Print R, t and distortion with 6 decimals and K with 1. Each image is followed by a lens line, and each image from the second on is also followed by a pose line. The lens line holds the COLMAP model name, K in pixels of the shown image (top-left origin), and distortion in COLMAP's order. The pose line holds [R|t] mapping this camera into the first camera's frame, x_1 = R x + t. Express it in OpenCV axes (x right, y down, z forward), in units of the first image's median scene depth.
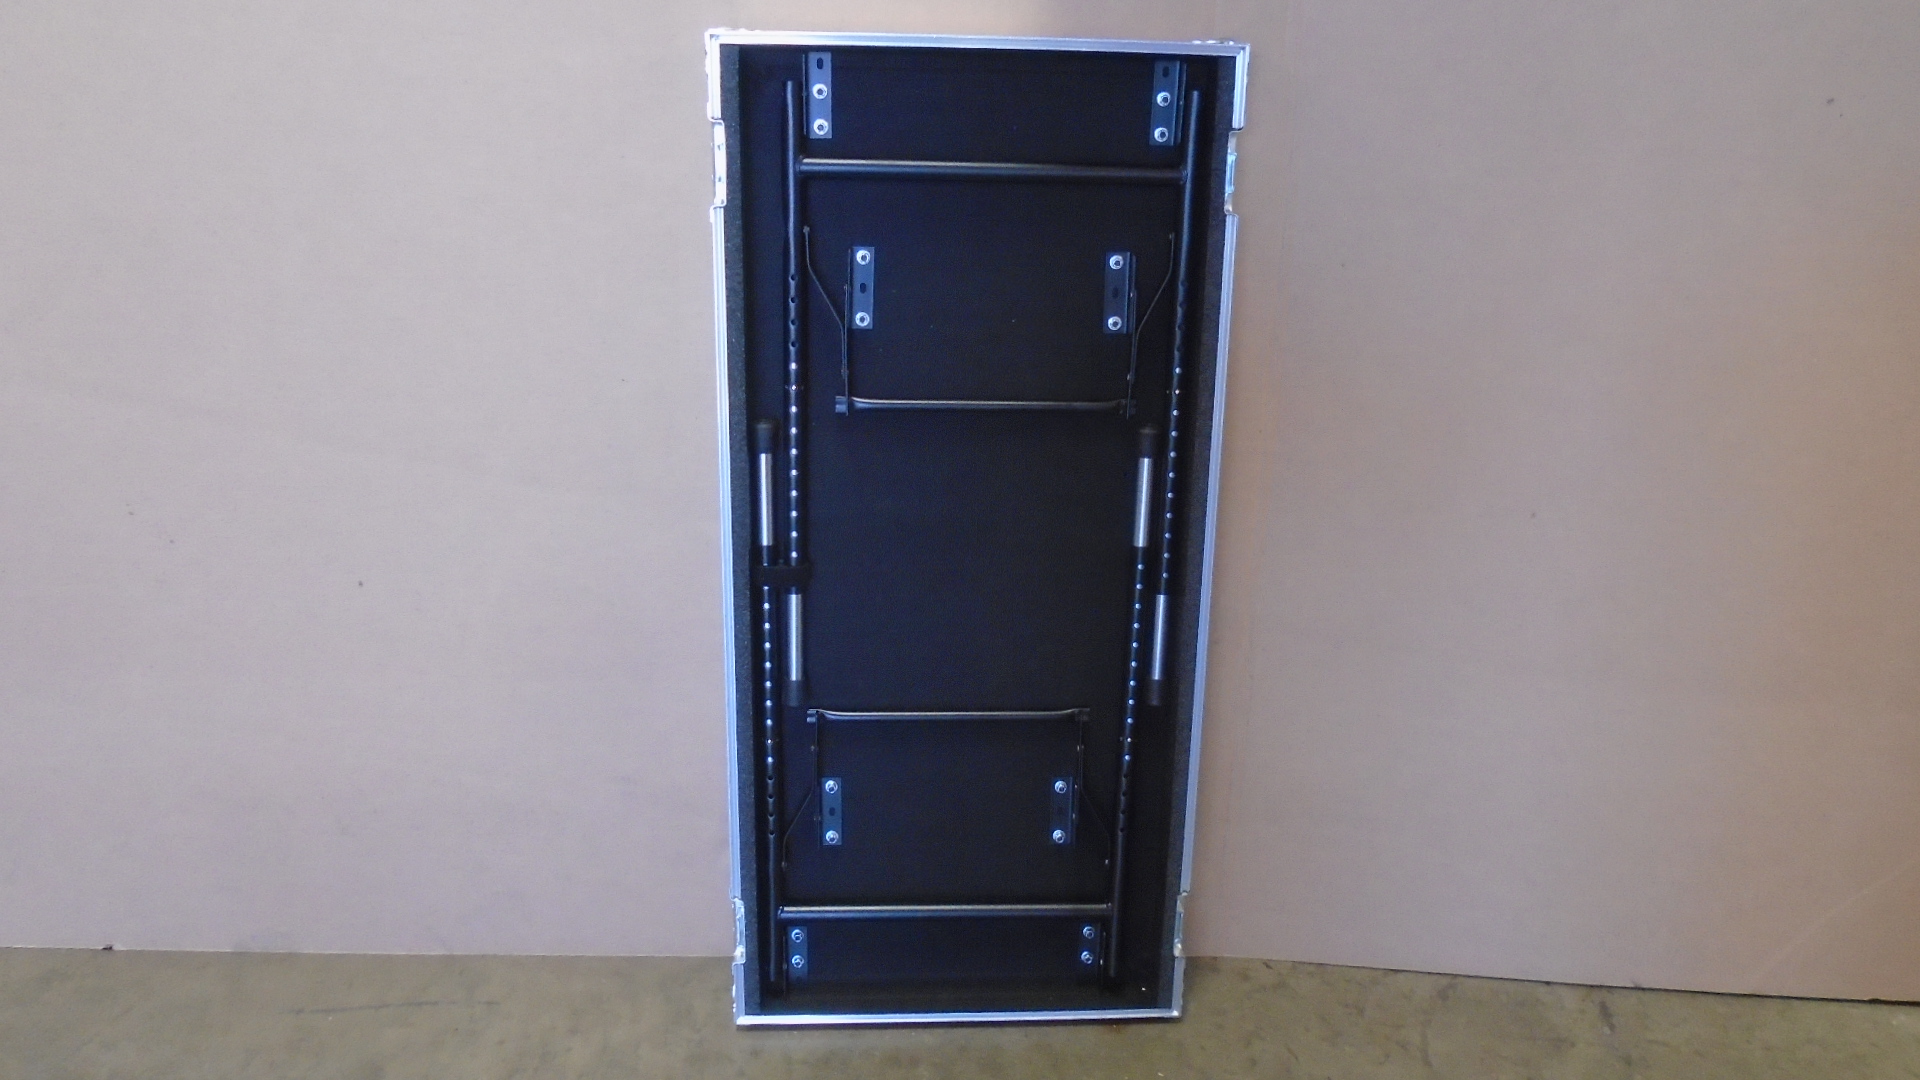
lens RADIAL K [[1463.2, 0, 960.3], [0, 1463.2, 557.2], [0, 0, 1]] dist [-0.012792, 0.001678]
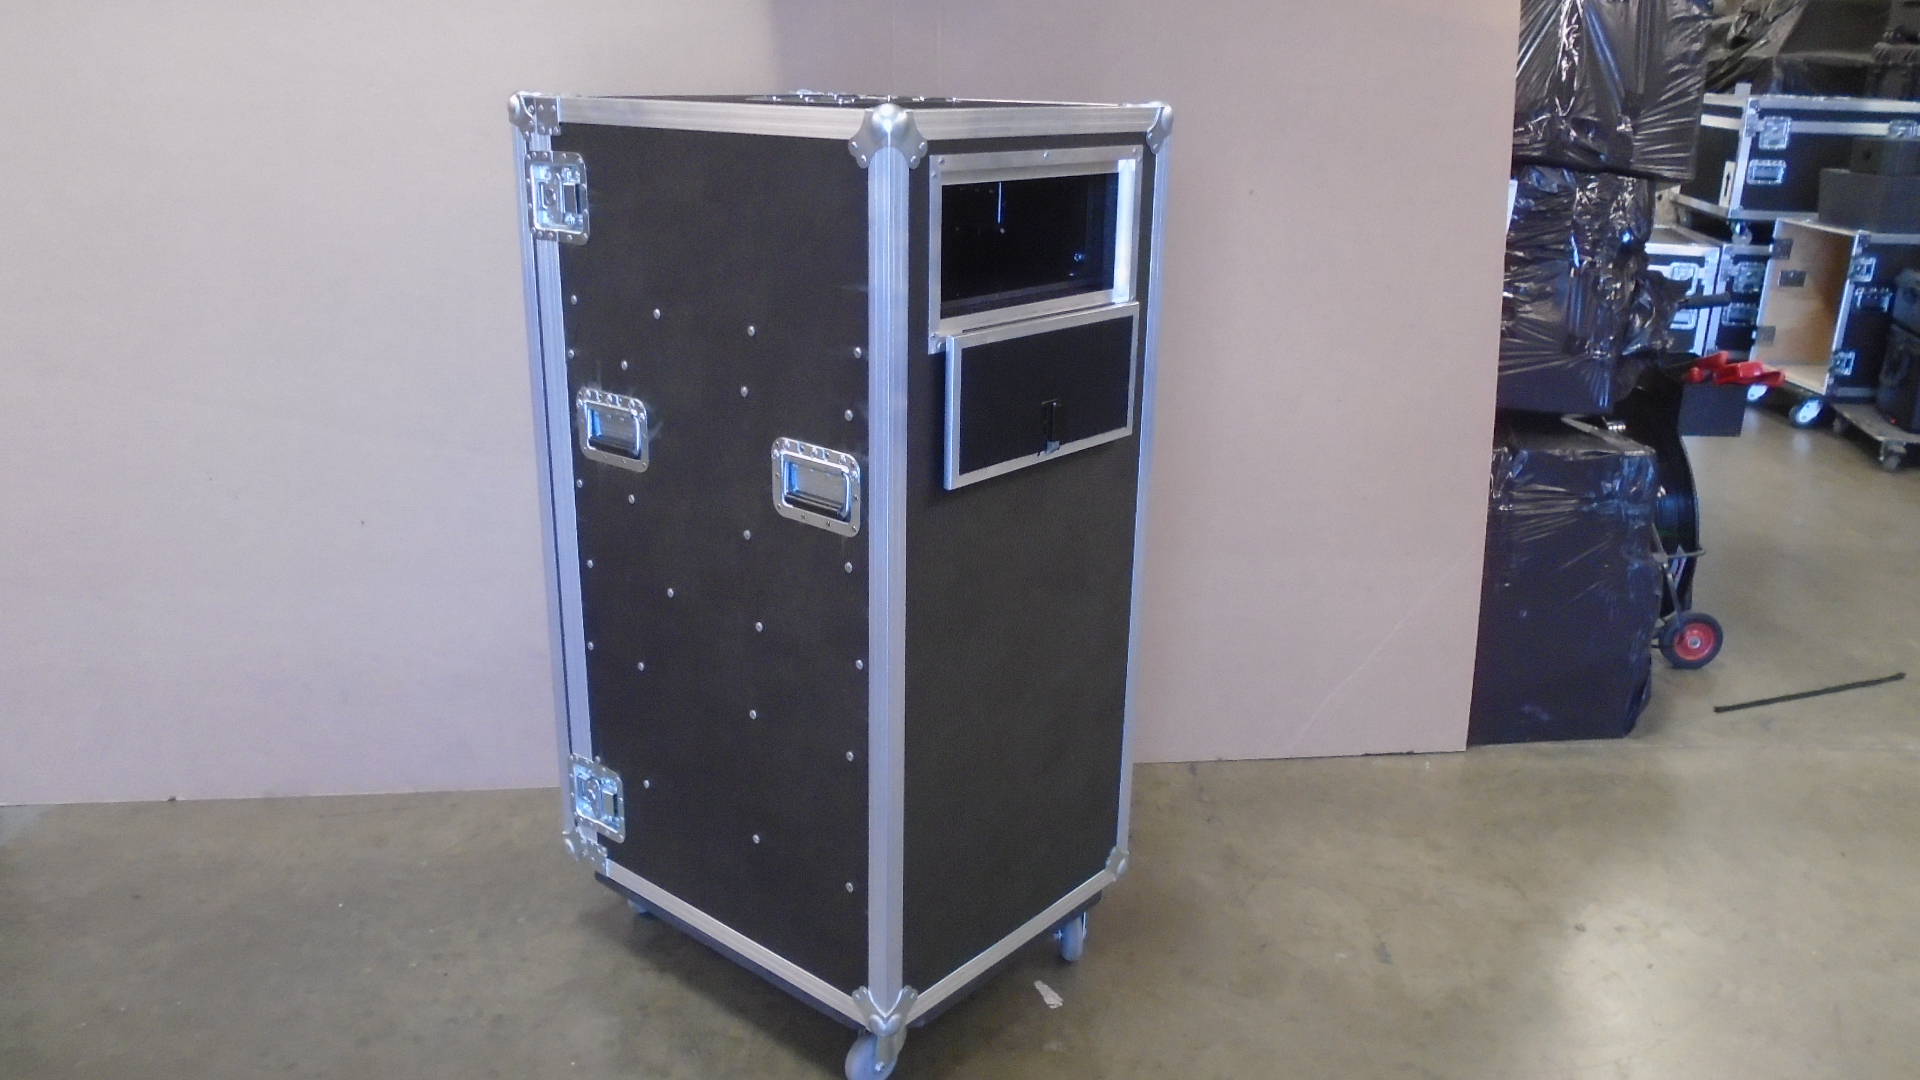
lens RADIAL K [[1463.2, 0, 970.7], [0, 1463.2, 528.0], [0, 0, 1]] dist [-0.012792, 0.001678]
pose [[0.992288, -0.048228, 0.114188, 0.043791], [0.059465, 0.993493, -0.097136, 0.199019], [-0.108760, 0.103177, 0.988699, -0.549484]]
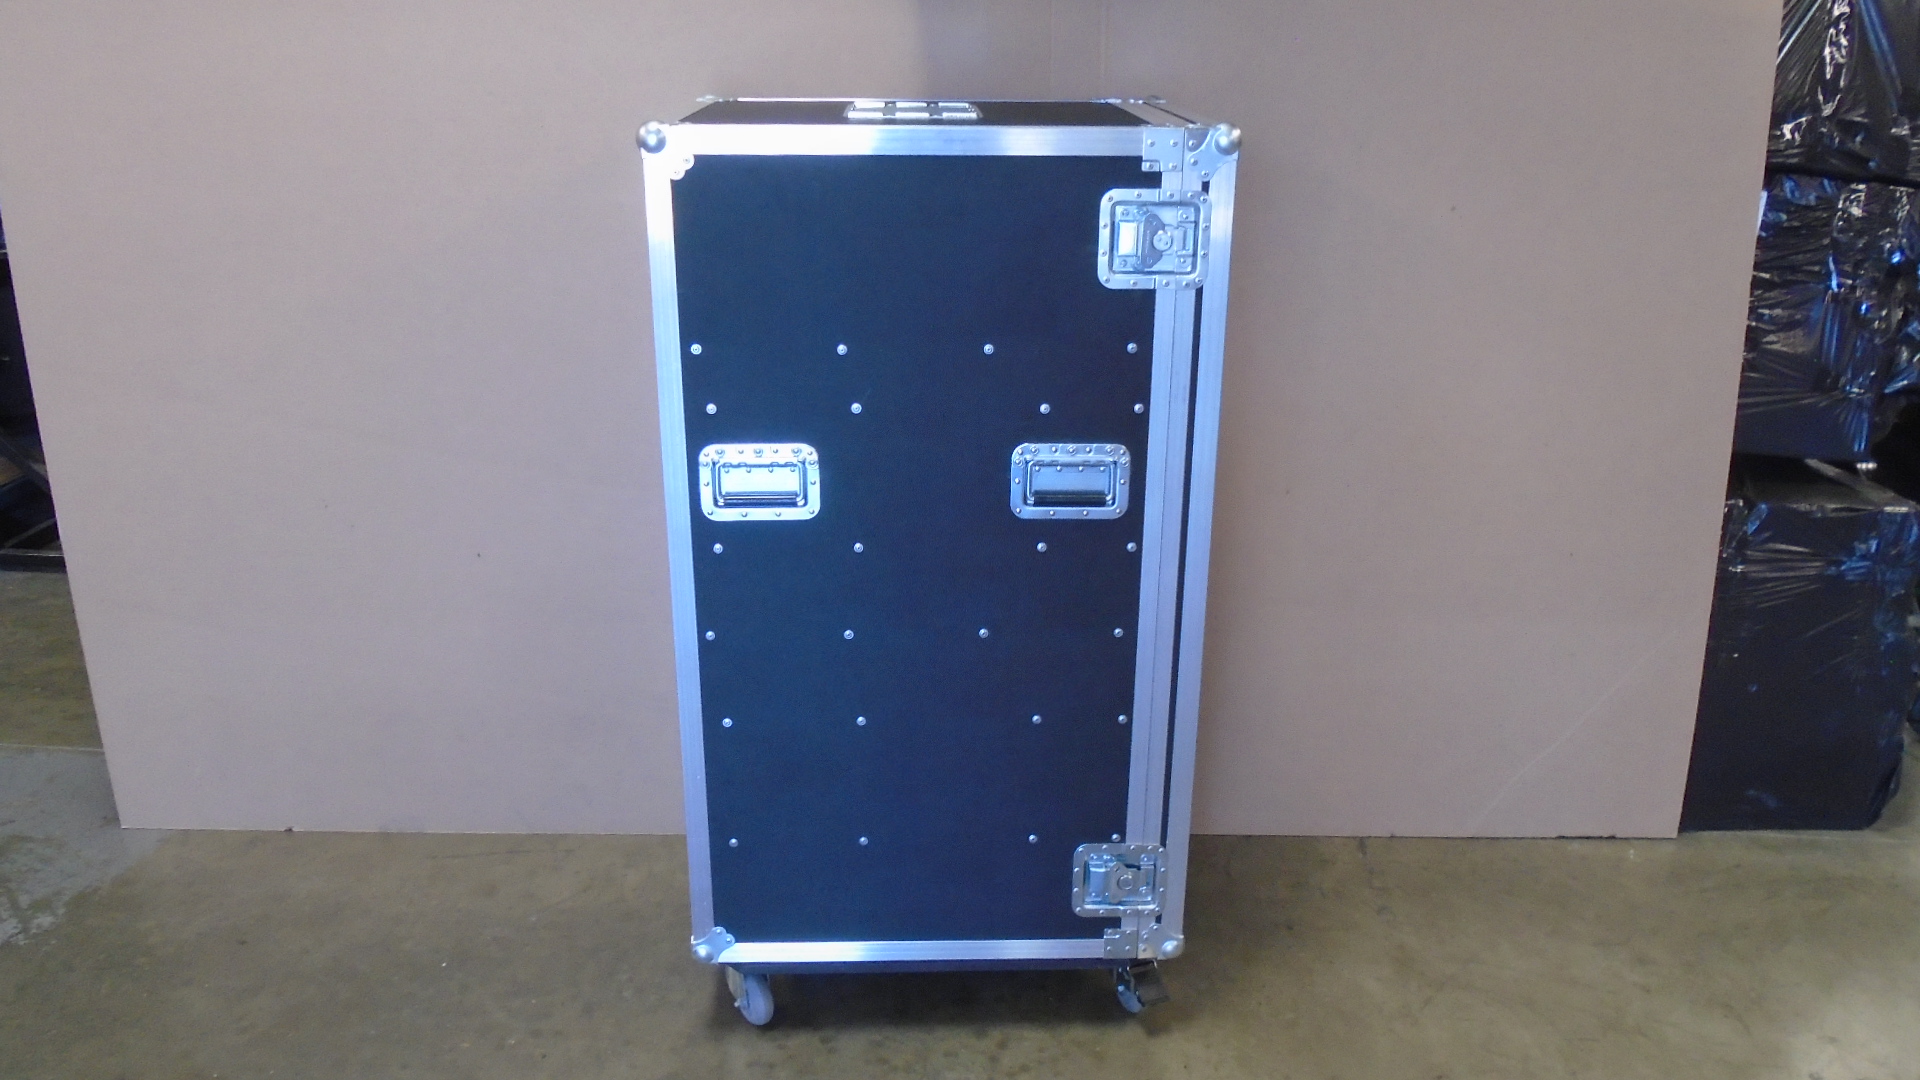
lens RADIAL K [[1463.2, 0, 970.4], [0, 1463.2, 531.7], [0, 0, 1]] dist [-0.012792, 0.001678]
pose [[0.999760, -0.021563, 0.003852, 0.068202], [0.021780, 0.997300, -0.070129, 0.104011], [-0.002329, 0.070196, 0.997530, -0.430910]]
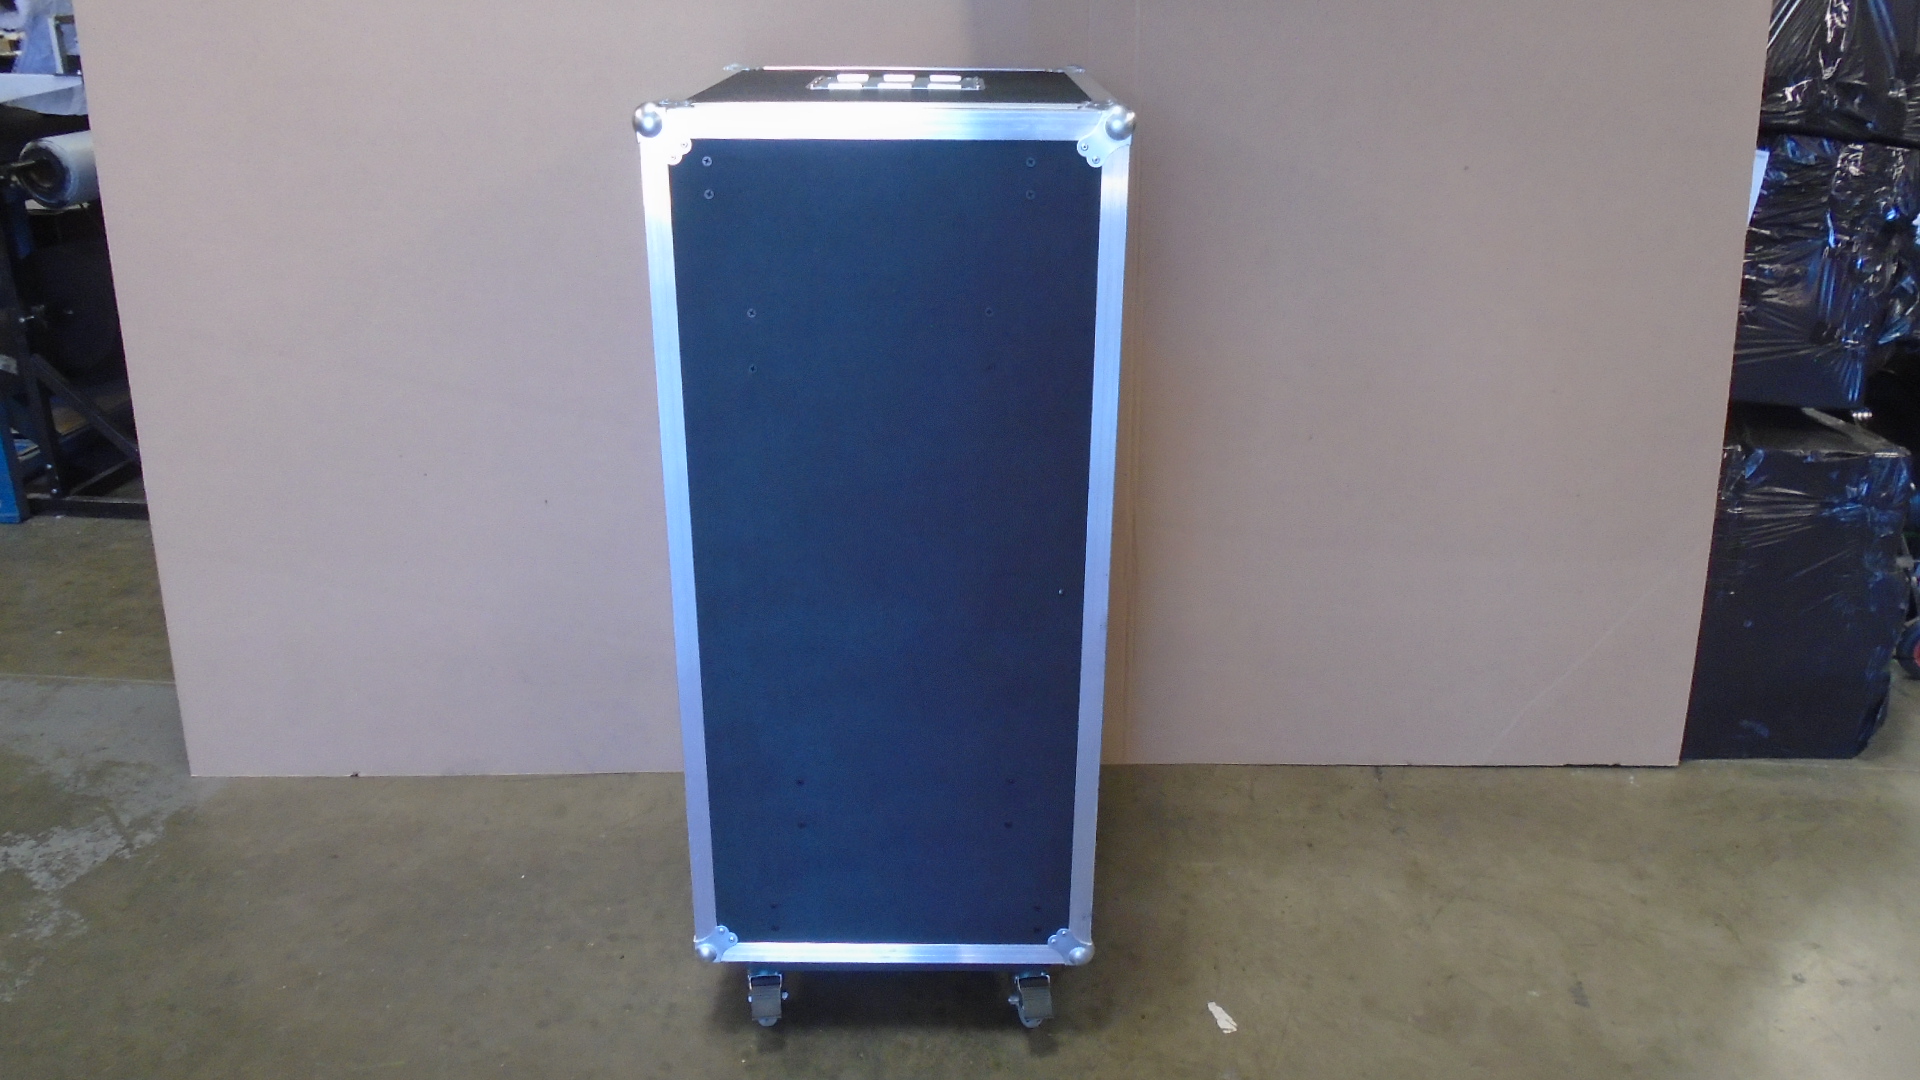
lens RADIAL K [[1463.2, 0, 972.5], [0, 1463.2, 531.7], [0, 0, 1]] dist [-0.012792, 0.001678]
pose [[0.999781, -0.020906, 0.000821, 0.033805], [0.020922, 0.998910, -0.041715, 0.123952], [0.000052, 0.041723, 0.999129, -0.510841]]
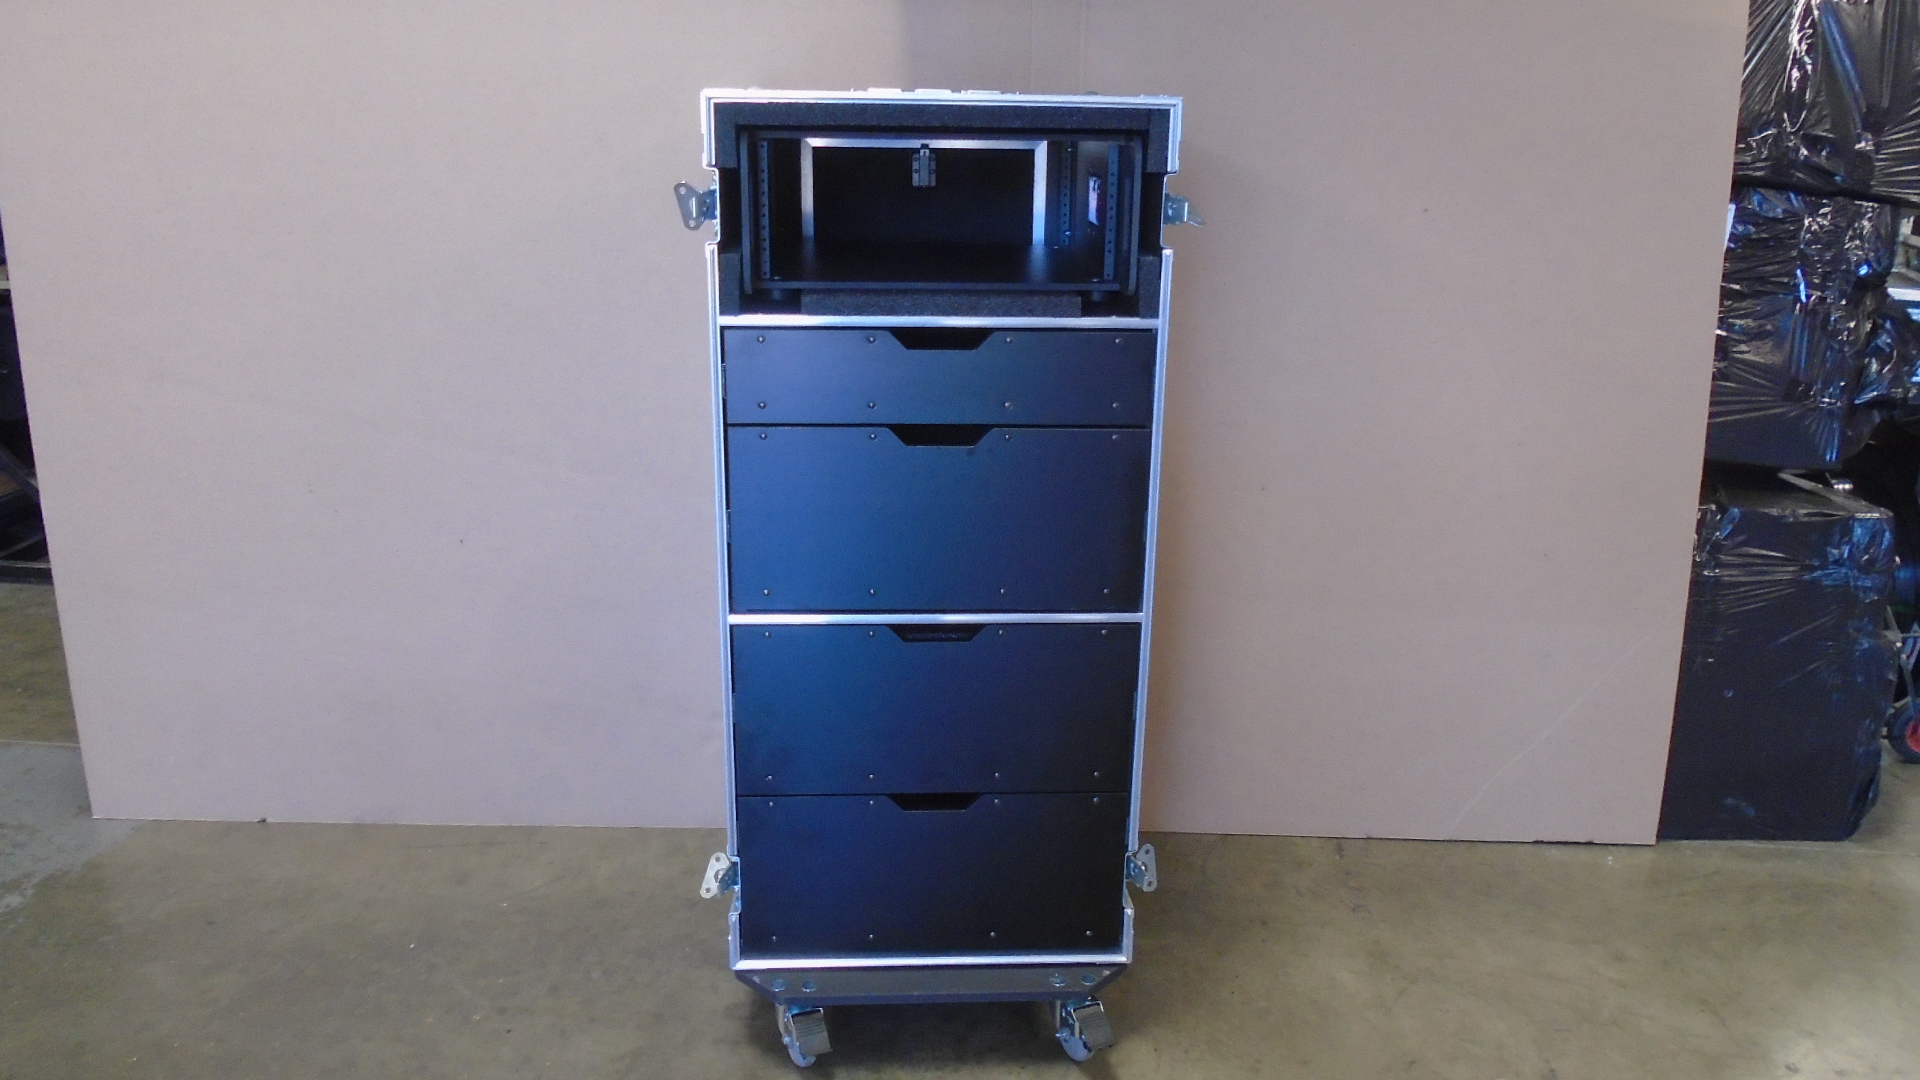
lens RADIAL K [[1463.2, 0, 971.2], [0, 1463.2, 534.5], [0, 0, 1]] dist [-0.012792, 0.001678]
pose [[0.999938, -0.009904, 0.005033, 0.087066], [0.010444, 0.992470, -0.122039, 0.184333], [-0.003787, 0.122084, 0.992513, -0.434088]]
